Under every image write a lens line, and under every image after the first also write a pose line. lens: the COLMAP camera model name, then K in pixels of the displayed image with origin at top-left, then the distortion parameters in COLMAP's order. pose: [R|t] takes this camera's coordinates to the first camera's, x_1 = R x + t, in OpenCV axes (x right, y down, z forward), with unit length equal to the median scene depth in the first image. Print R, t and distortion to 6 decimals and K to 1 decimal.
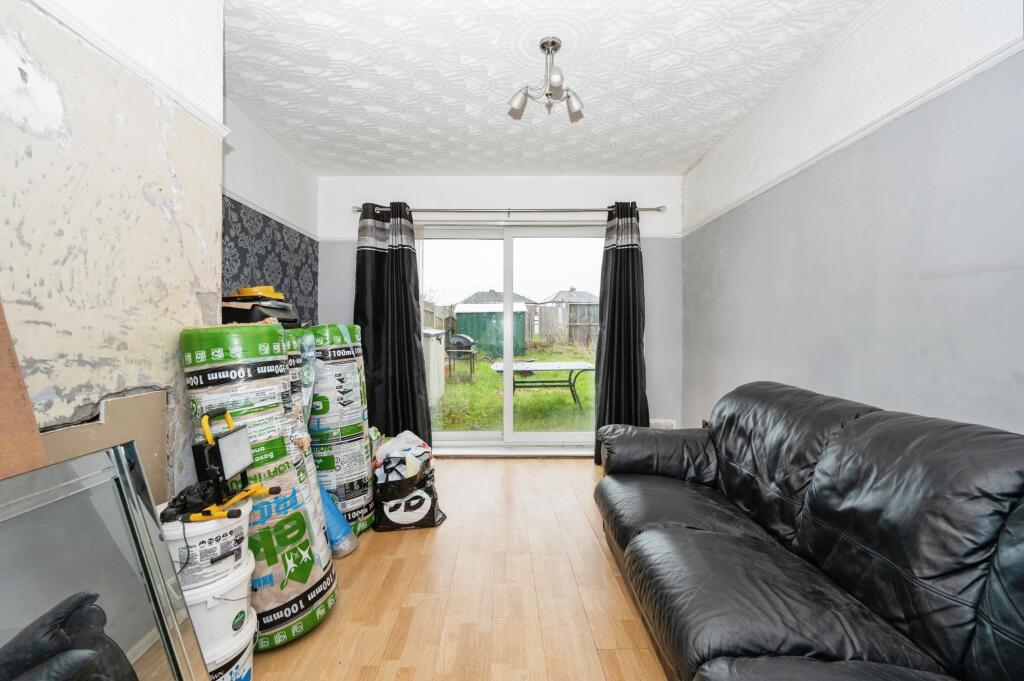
lens RADIAL K [[438.3, 0, 508.7], [0, 438.3, 333.4], [0, 0, 1]] dist [0.001589, 0.000107]
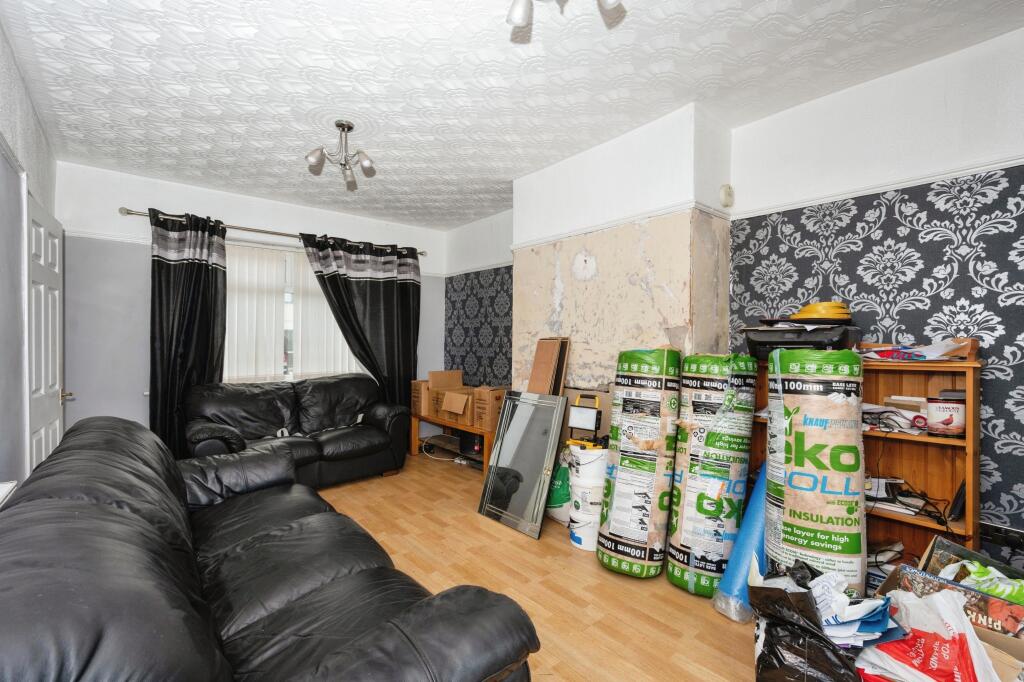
lens RADIAL K [[438.3, 0, 506.6], [0, 438.3, 345.2], [0, 0, 1]] dist [0.001589, 0.000107]
pose [[-0.761057, 0.007799, -0.648638, 0.790581], [0.006139, 0.999970, 0.004821, -0.050177], [0.648656, -0.000313, -0.761082, 2.021178]]
